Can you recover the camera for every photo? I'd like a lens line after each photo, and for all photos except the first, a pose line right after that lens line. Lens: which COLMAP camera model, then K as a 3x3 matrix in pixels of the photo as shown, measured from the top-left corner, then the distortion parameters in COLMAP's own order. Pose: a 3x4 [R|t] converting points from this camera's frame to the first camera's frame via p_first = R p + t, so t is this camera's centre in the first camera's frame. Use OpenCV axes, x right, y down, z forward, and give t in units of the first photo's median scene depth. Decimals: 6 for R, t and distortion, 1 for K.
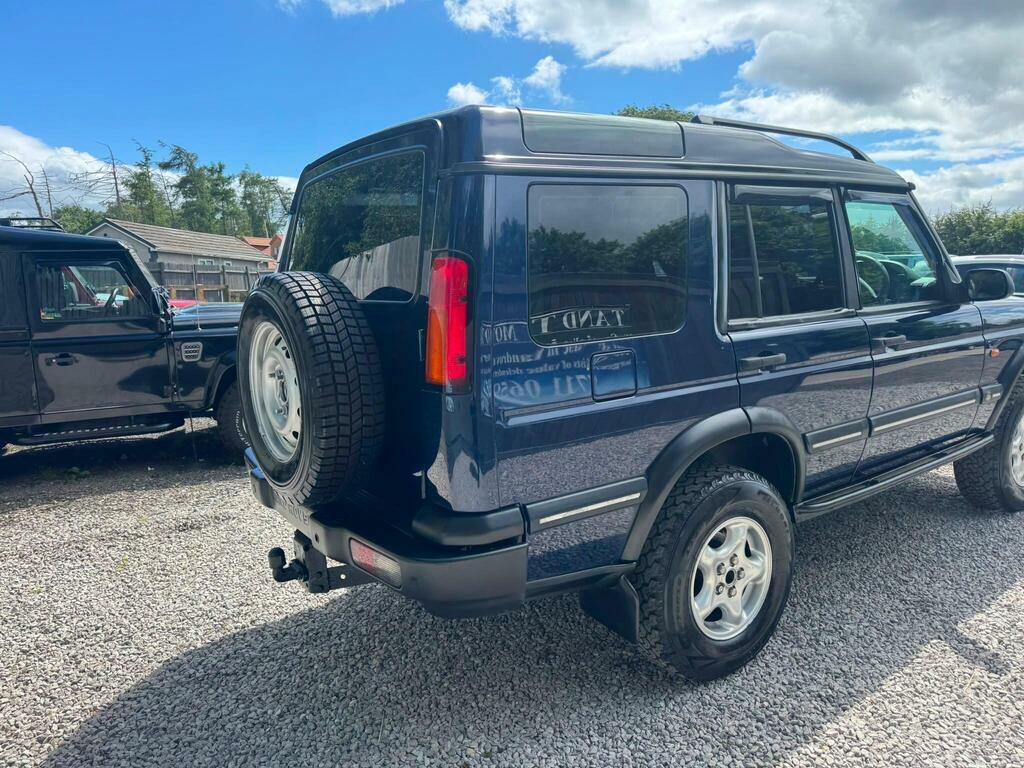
lens RADIAL K [[755.8, 0, 513.0], [0, 755.8, 381.4], [0, 0, 1]] dist [0.027465, -0.029988]
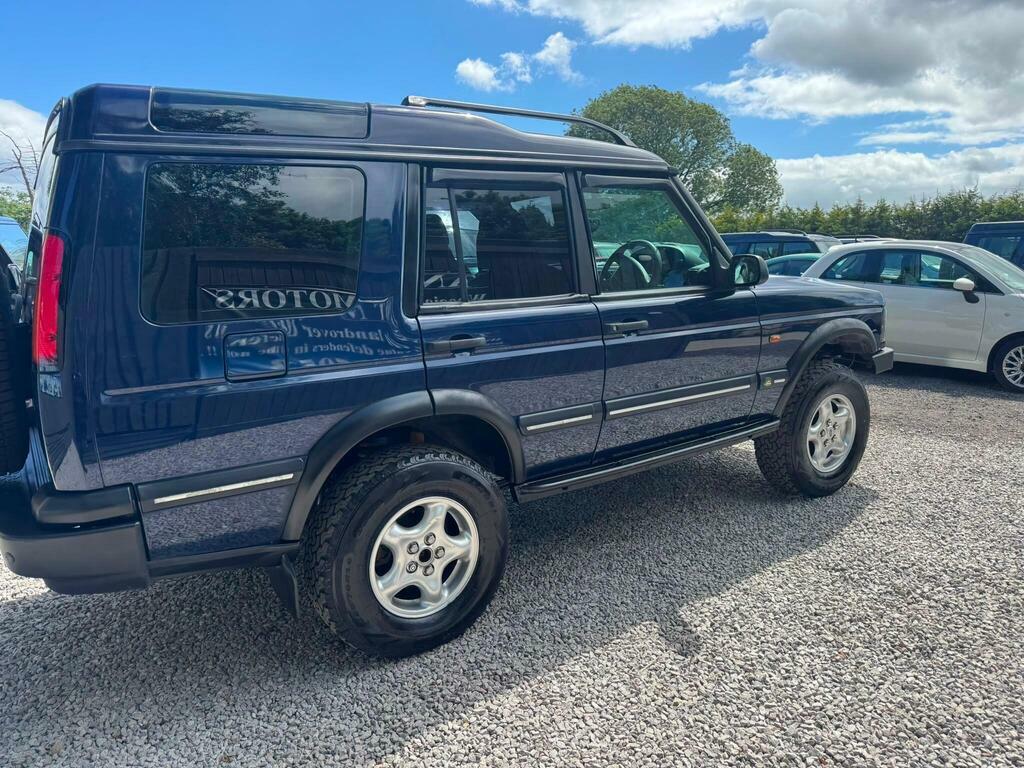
lens RADIAL K [[755.8, 0, 515.9], [0, 755.8, 377.9], [0, 0, 1]] dist [0.027465, -0.029988]
pose [[0.999897, 0.014142, -0.002569, 0.391606], [-0.014079, 0.999634, 0.023095, -0.006164], [0.002895, -0.023057, 0.999730, -0.006153]]
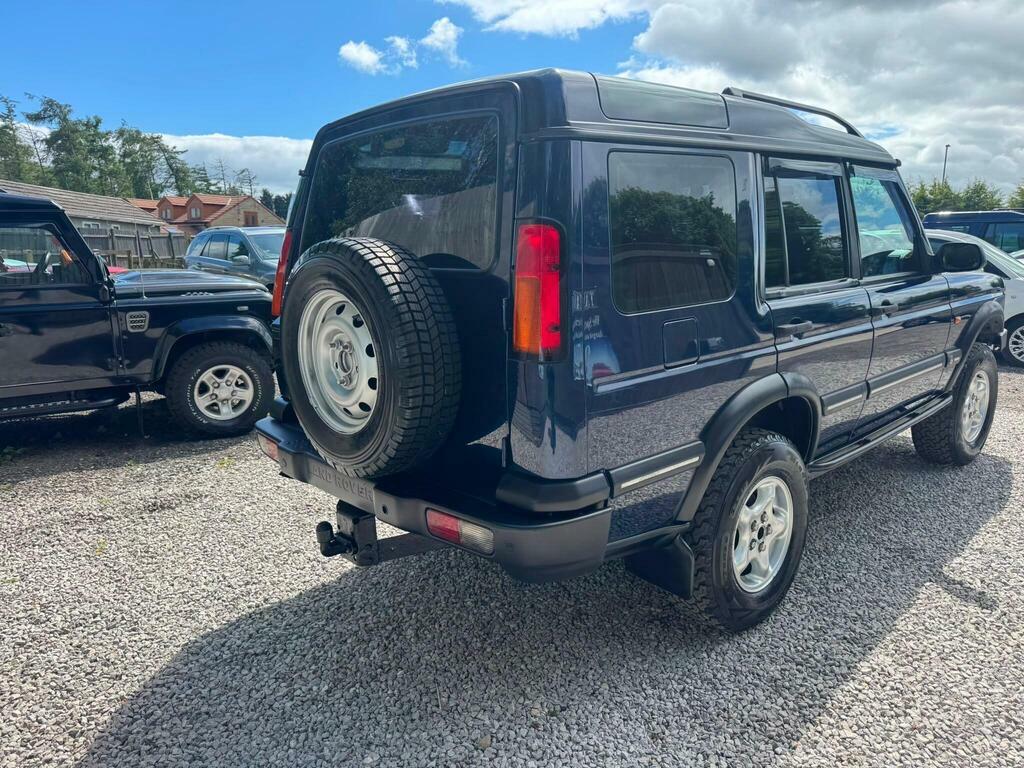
lens RADIAL K [[755.8, 0, 516.8], [0, 755.8, 386.3], [0, 0, 1]] dist [0.027465, -0.029988]
pose [[0.990509, -0.014790, 0.136647, -0.184462], [0.008408, 0.998852, 0.047166, 0.000639], [-0.137188, -0.045570, 0.989496, 0.009696]]
